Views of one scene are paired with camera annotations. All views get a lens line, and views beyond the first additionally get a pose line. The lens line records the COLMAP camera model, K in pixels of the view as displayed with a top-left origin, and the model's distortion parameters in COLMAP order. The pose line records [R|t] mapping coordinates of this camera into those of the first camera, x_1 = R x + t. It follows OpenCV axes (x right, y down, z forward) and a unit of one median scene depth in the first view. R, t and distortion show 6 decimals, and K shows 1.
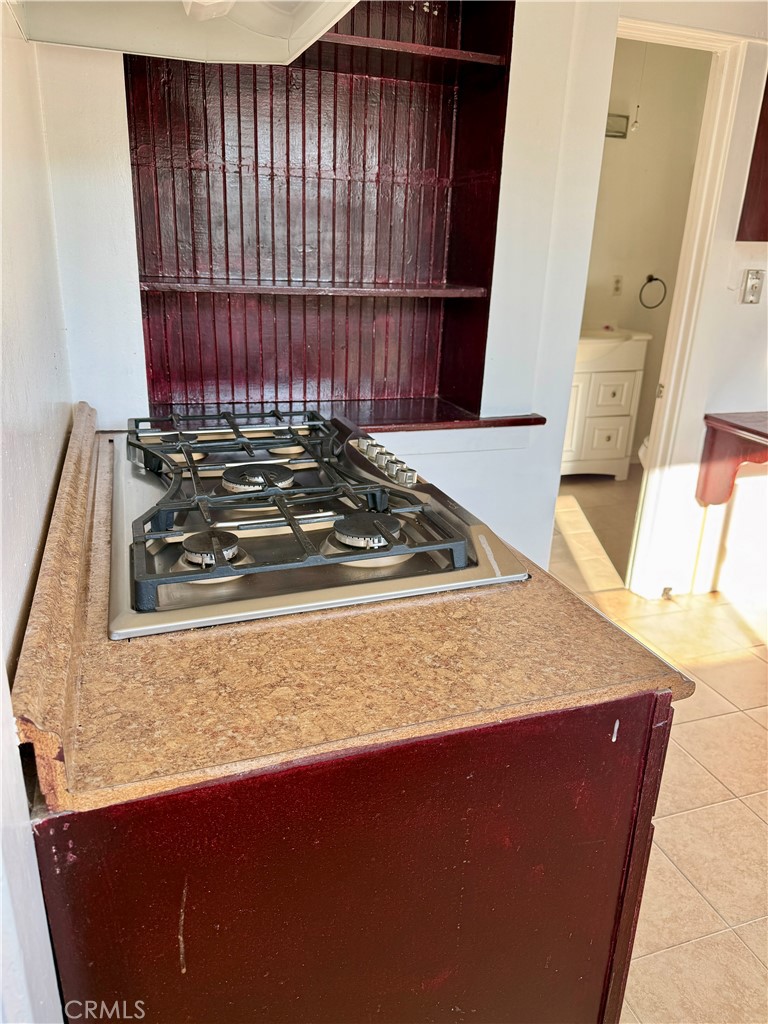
lens RADIAL K [[727.2, 0, 381.2], [0, 727.2, 509.2], [0, 0, 1]] dist [0.009058, -0.000352]
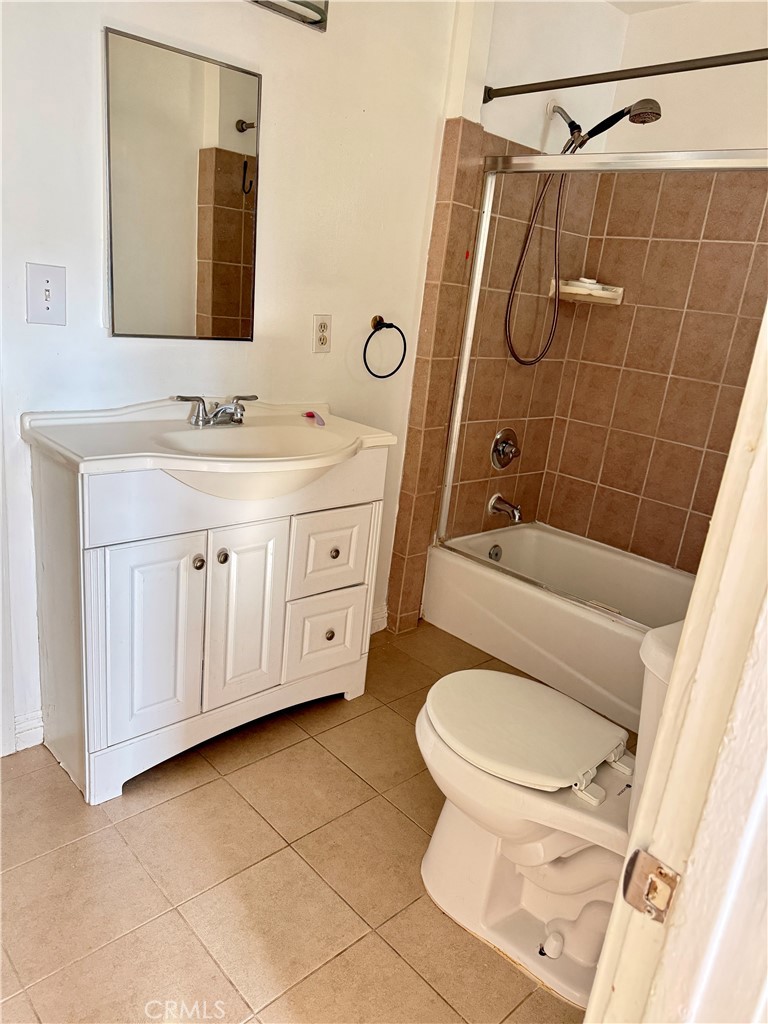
lens RADIAL K [[727.2, 0, 382.7], [0, 727.2, 517.8], [0, 0, 1]] dist [0.009058, -0.000352]
pose [[0.902723, -0.070099, 0.424473, 0.133217], [0.071686, 0.997352, 0.012252, -0.179775], [-0.424207, 0.019369, 0.905358, 0.514614]]
